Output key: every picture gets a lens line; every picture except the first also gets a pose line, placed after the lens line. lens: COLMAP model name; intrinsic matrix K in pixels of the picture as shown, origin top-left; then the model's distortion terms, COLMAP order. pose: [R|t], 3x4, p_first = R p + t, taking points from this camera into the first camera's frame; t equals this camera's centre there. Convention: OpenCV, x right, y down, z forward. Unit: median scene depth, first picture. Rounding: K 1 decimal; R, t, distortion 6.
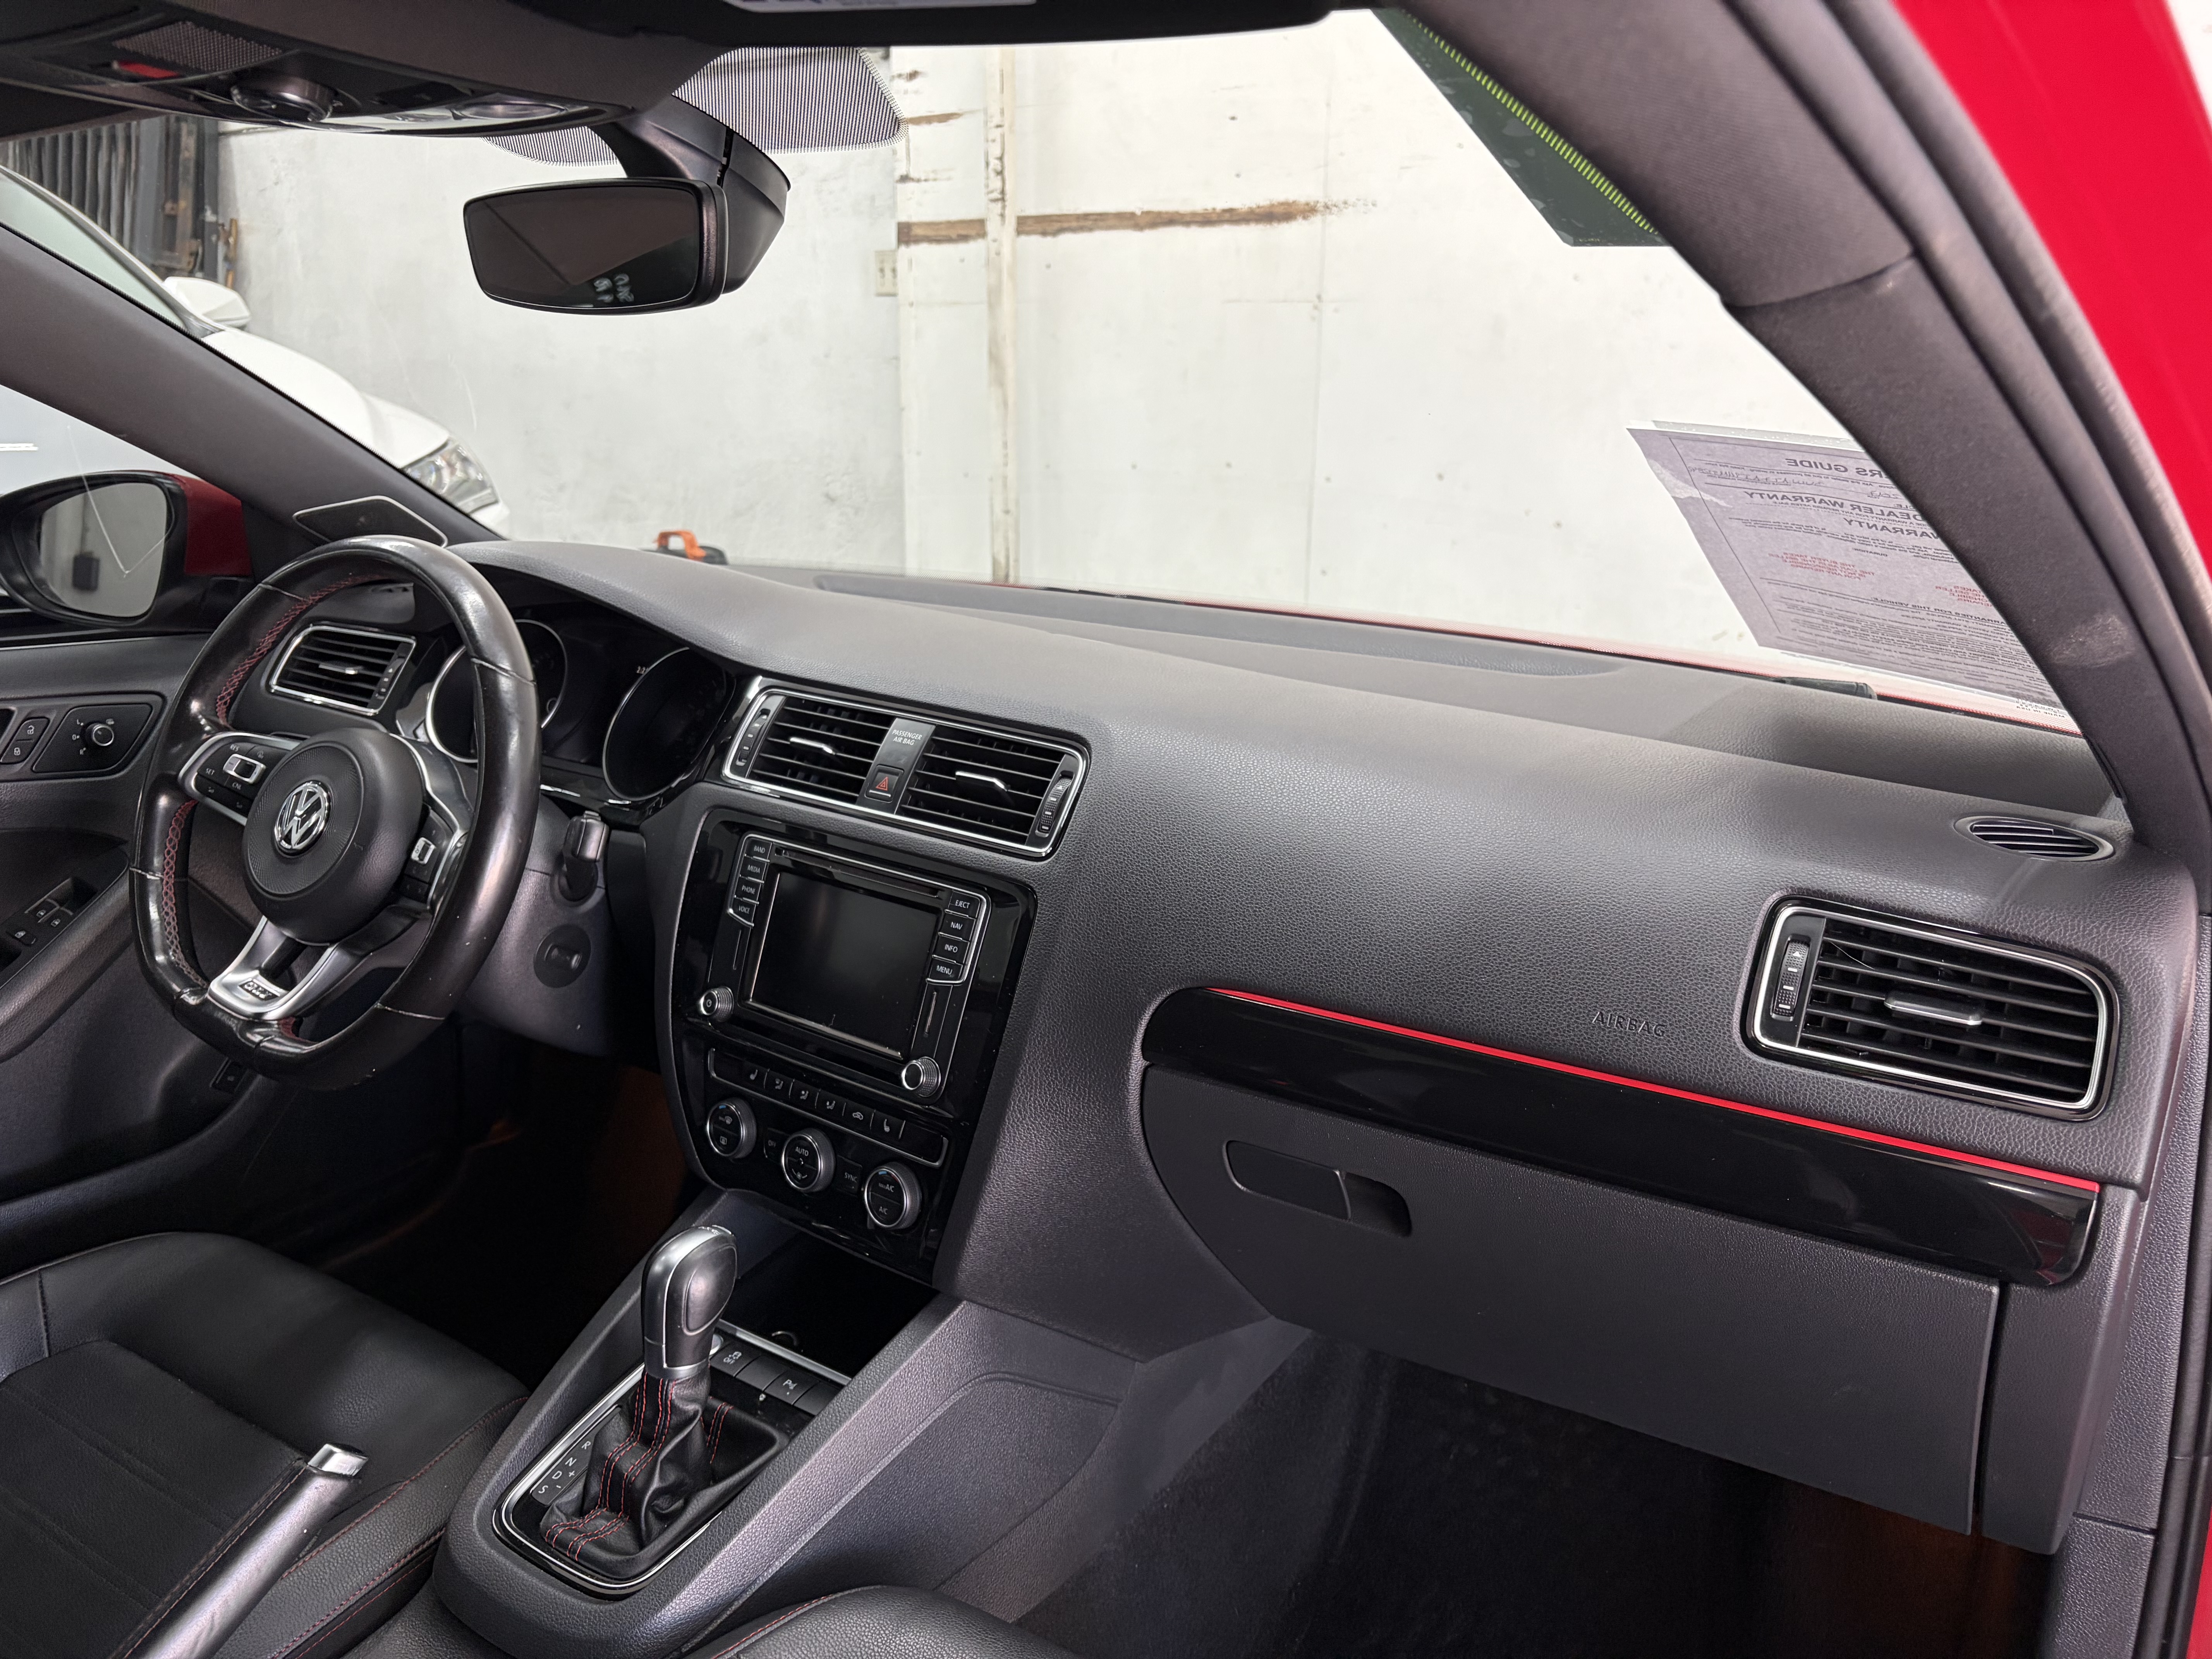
lens RADIAL K [[1684.0, 0, 1107.8], [0, 1684.0, 836.8], [0, 0, 1]] dist [0.029152, -0.028078]
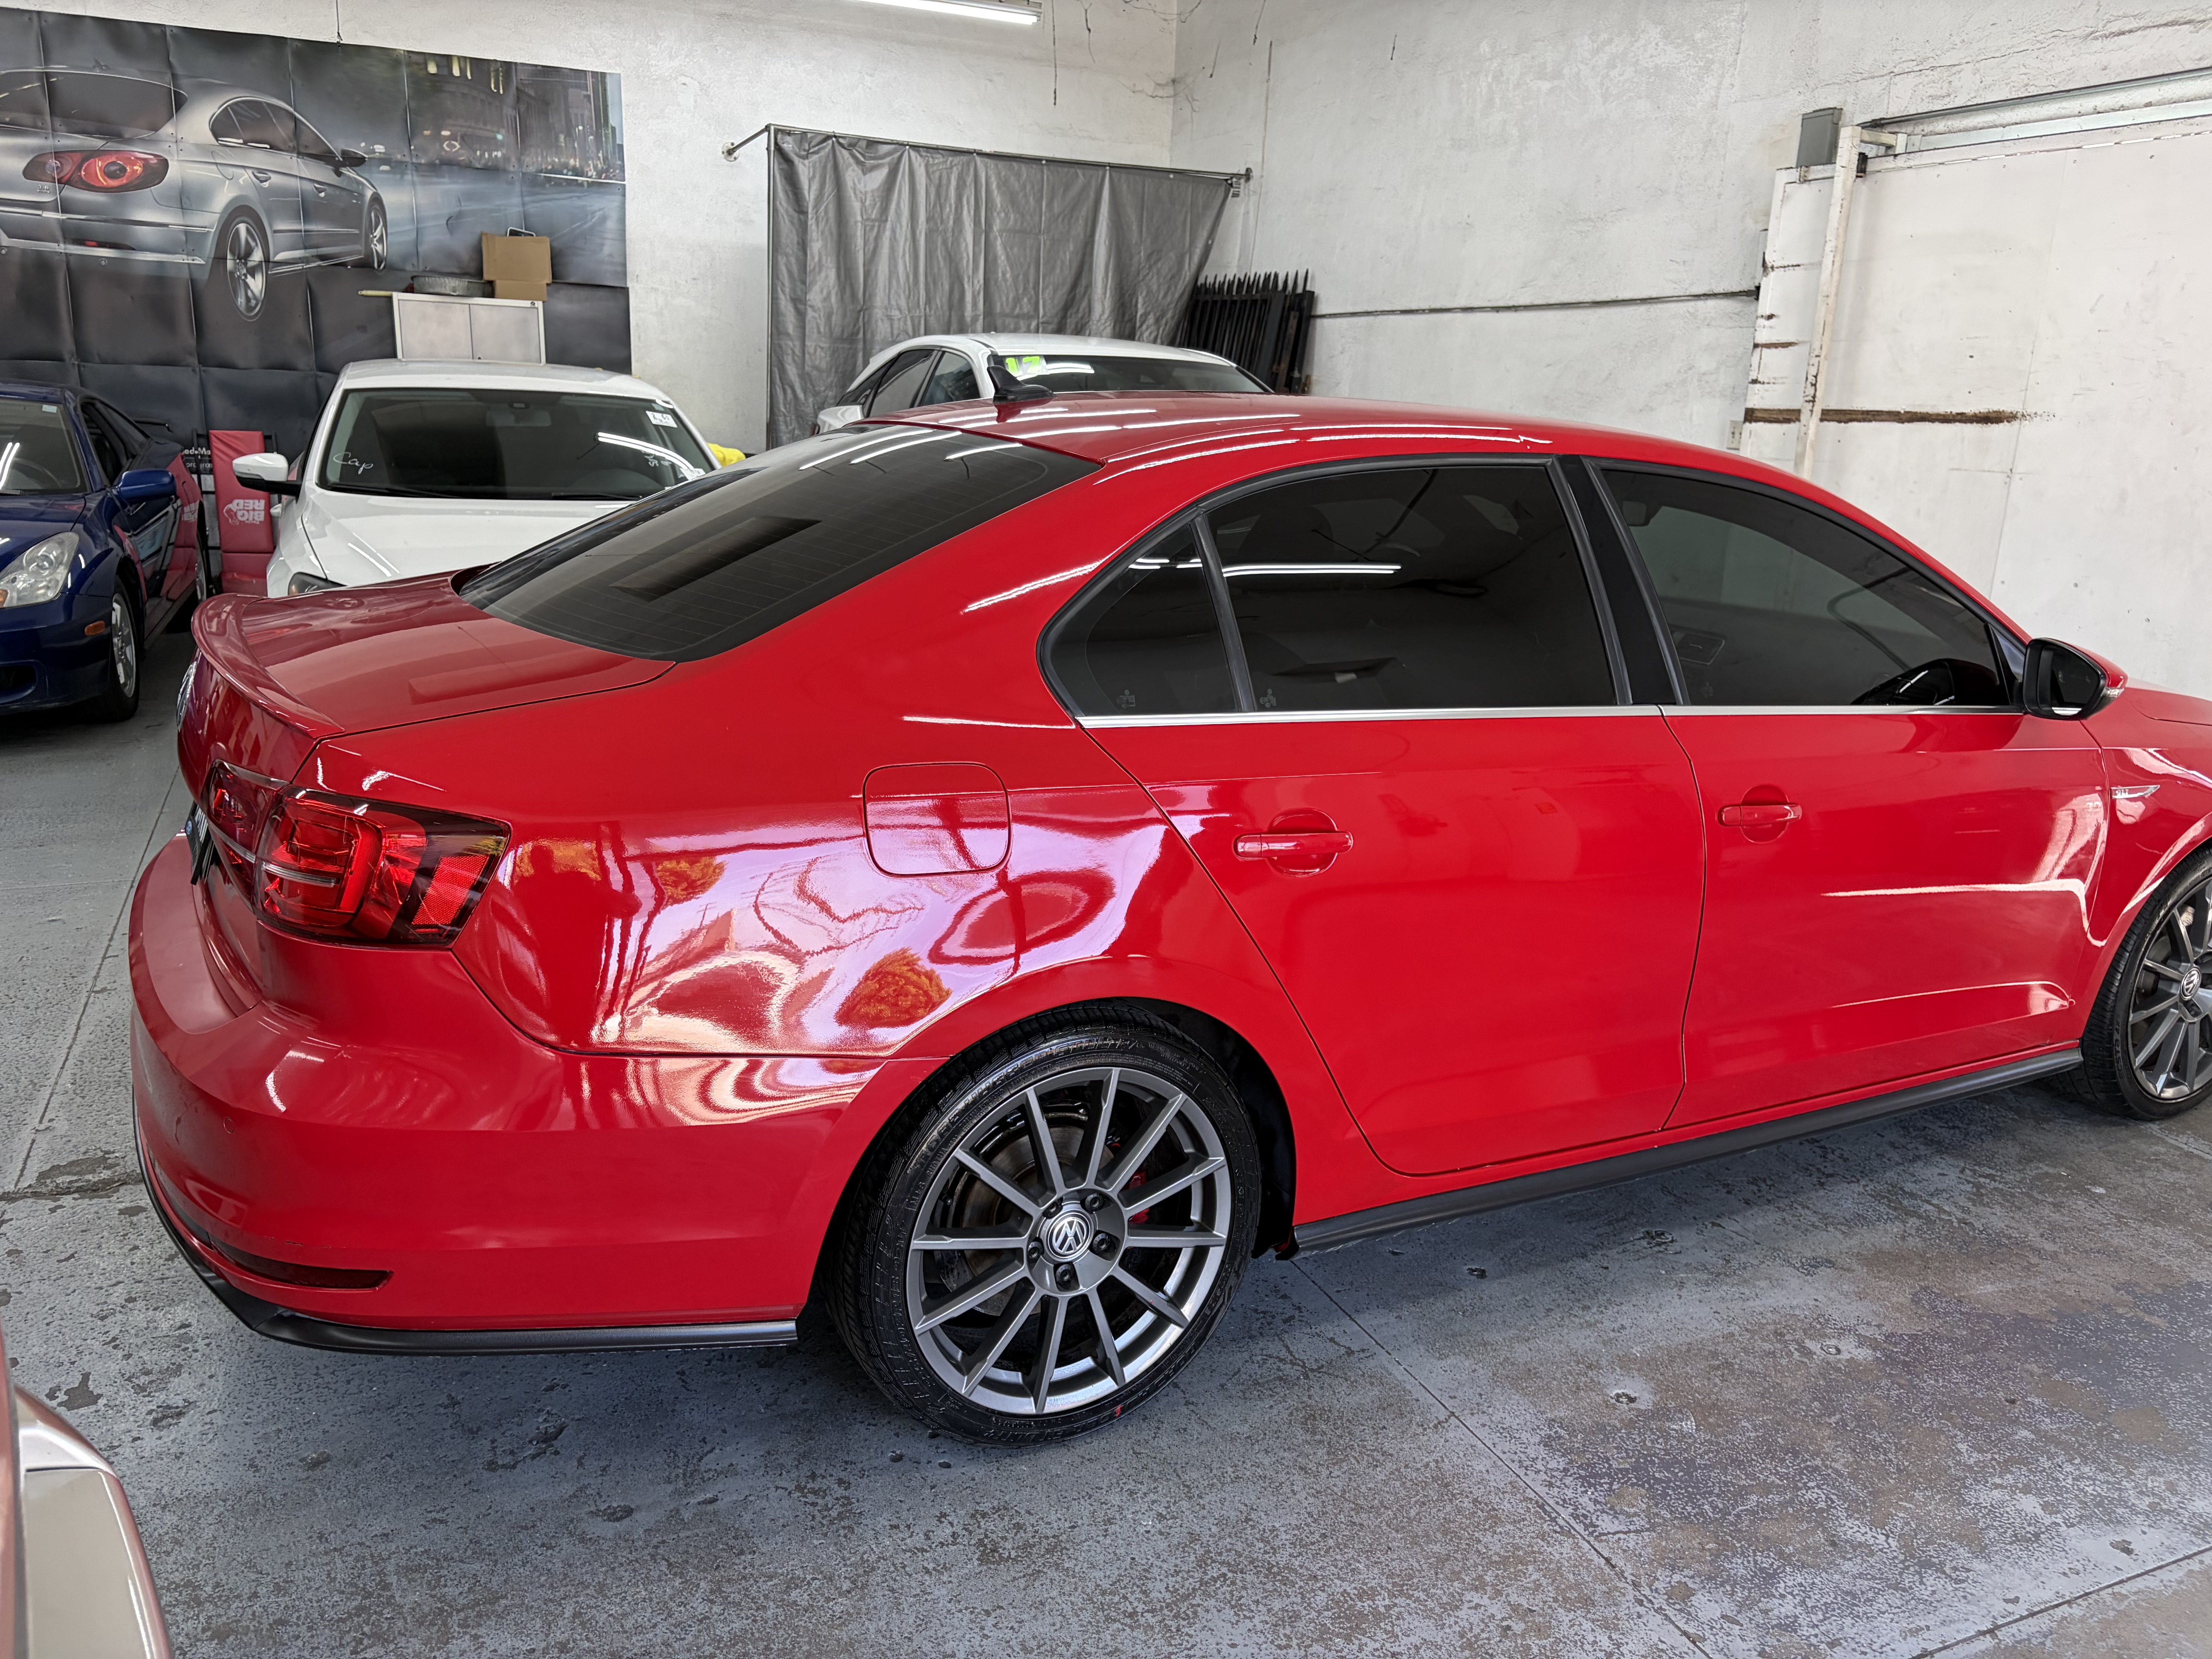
lens RADIAL K [[1675.8, 0, 1106.0], [0, 1675.8, 829.5], [0, 0, 1]] dist [0.043630, -0.044354]
pose [[0.879310, 0.136659, -0.456222, 0.138626], [-0.160510, 0.986939, -0.013729, 0.160020], [0.448387, 0.085300, 0.889760, -0.716072]]
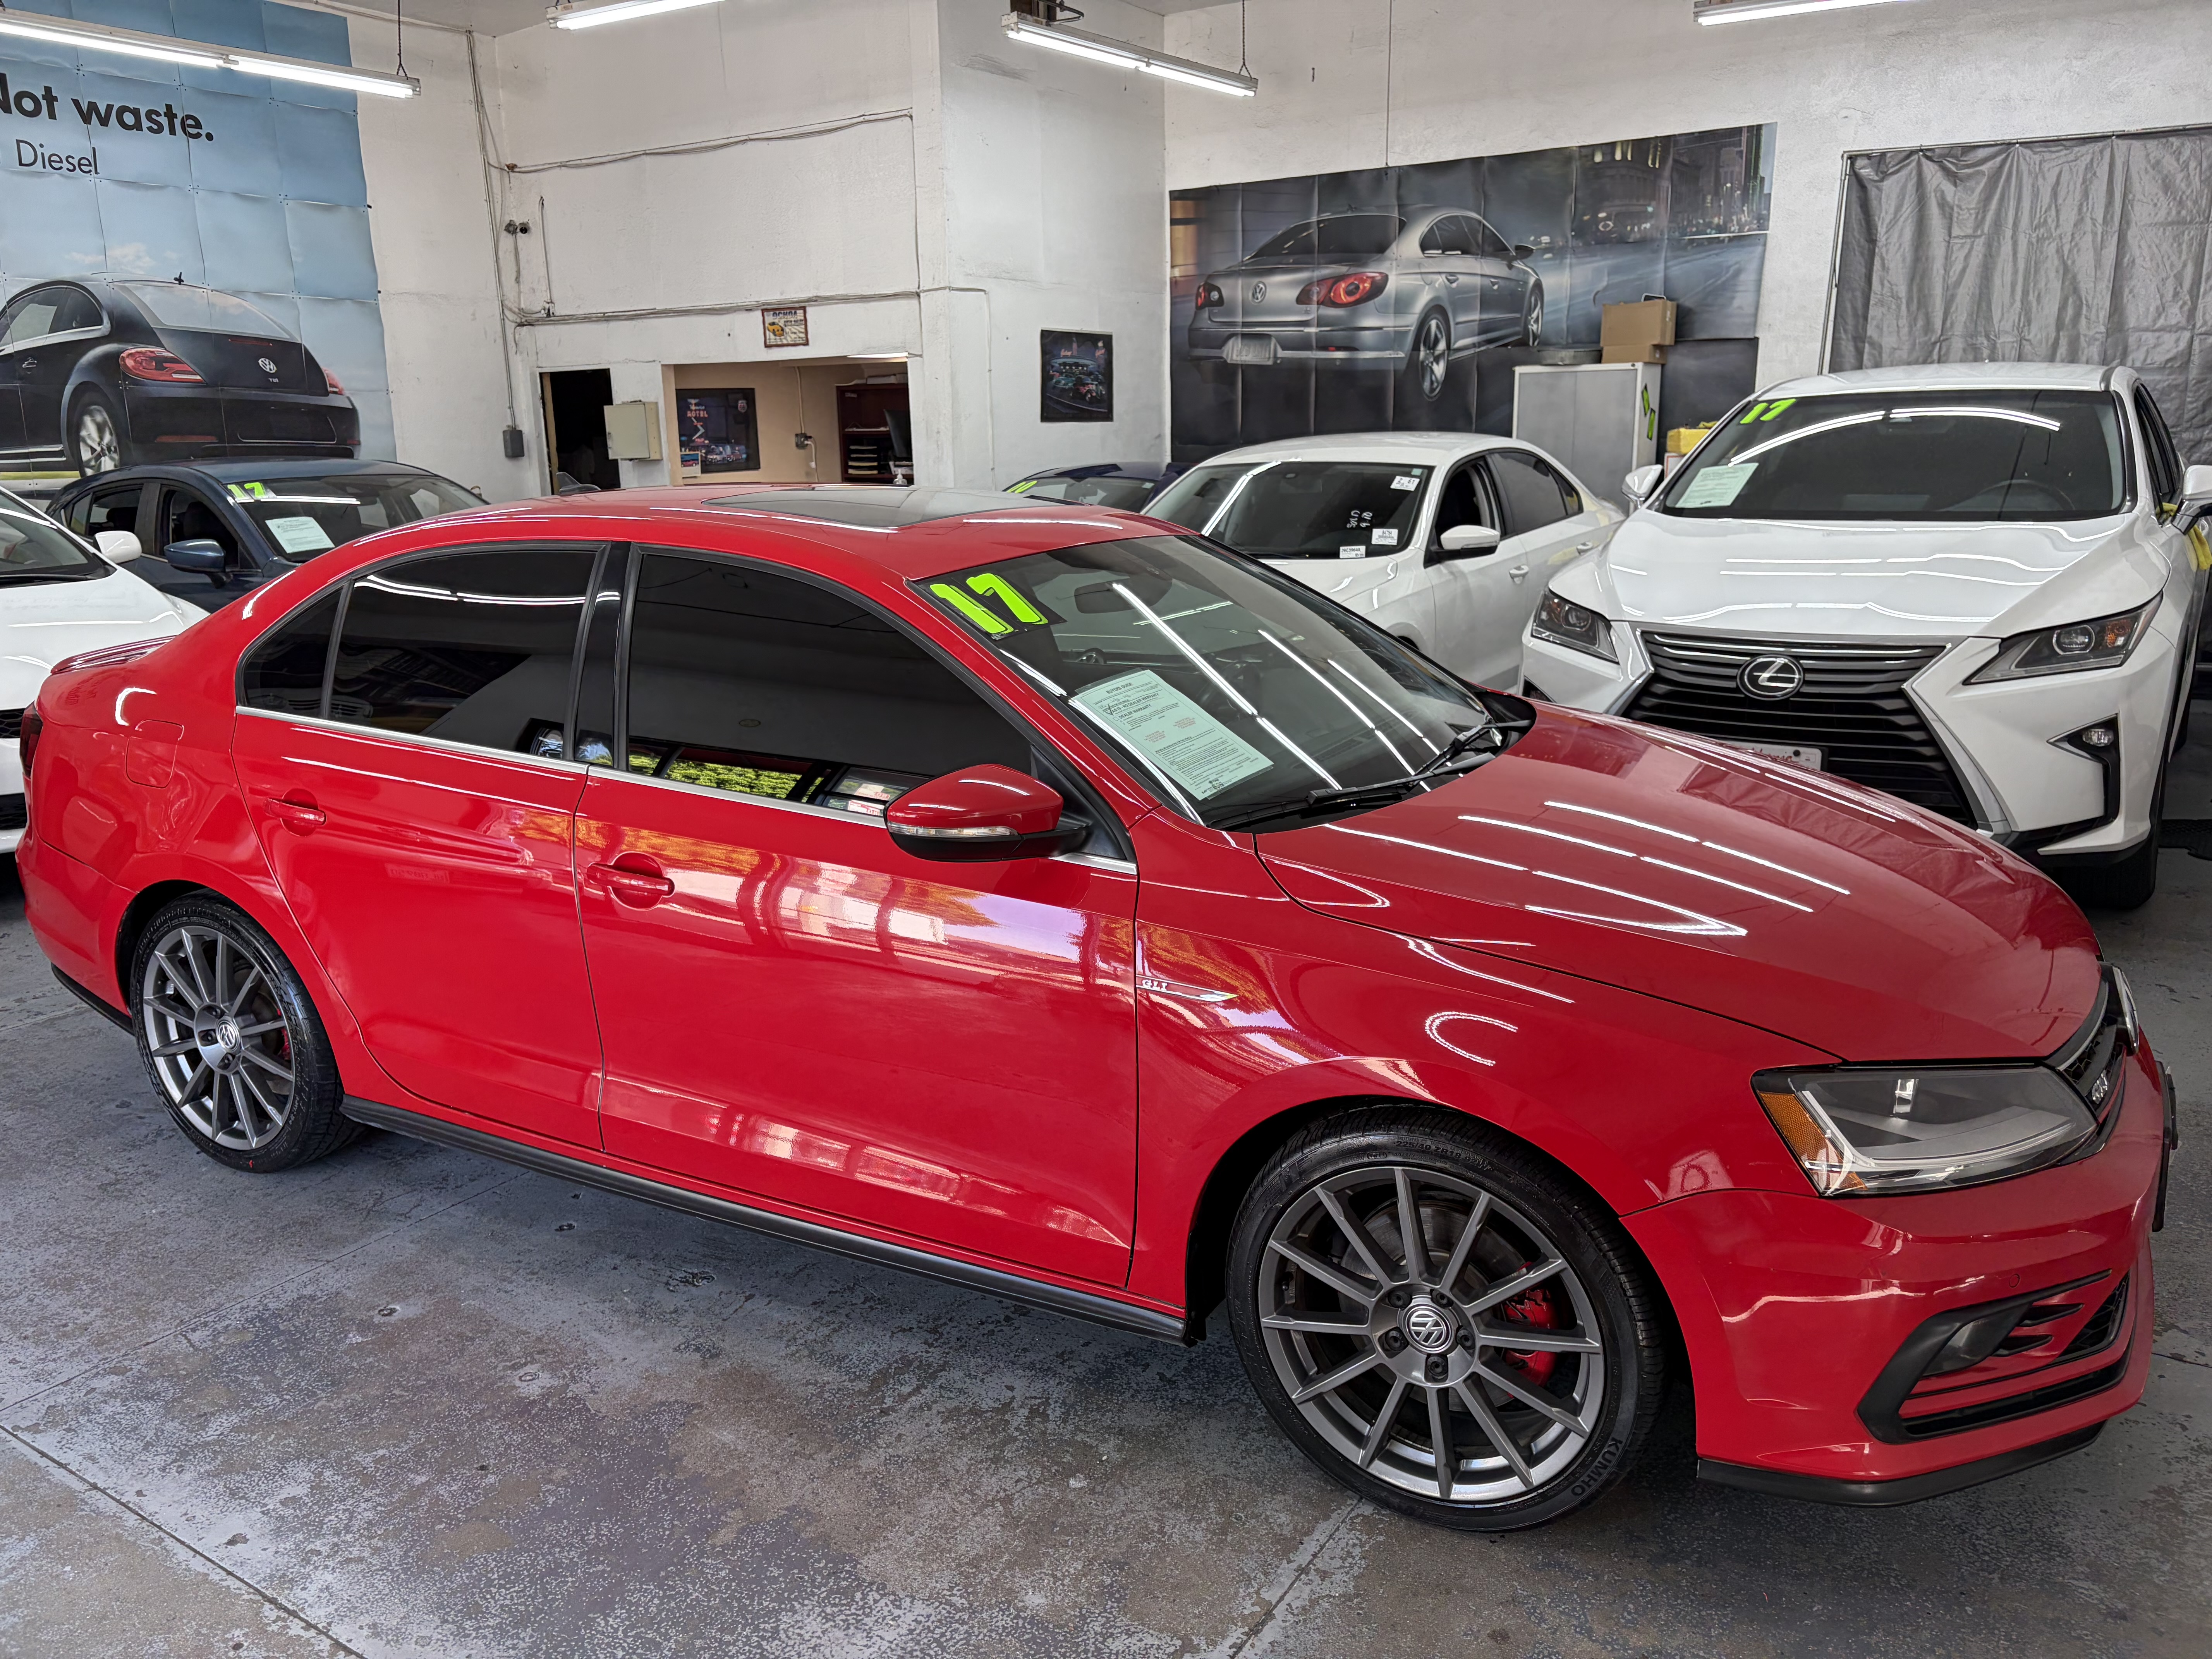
lens RADIAL K [[1675.8, 0, 1106.0], [0, 1675.8, 829.5], [0, 0, 1]] dist [0.043630, -0.044354]
pose [[0.067533, 0.222147, -0.972672, 0.799367], [-0.267713, 0.943181, 0.196824, -0.129787], [0.961129, 0.247104, 0.123168, 0.147094]]
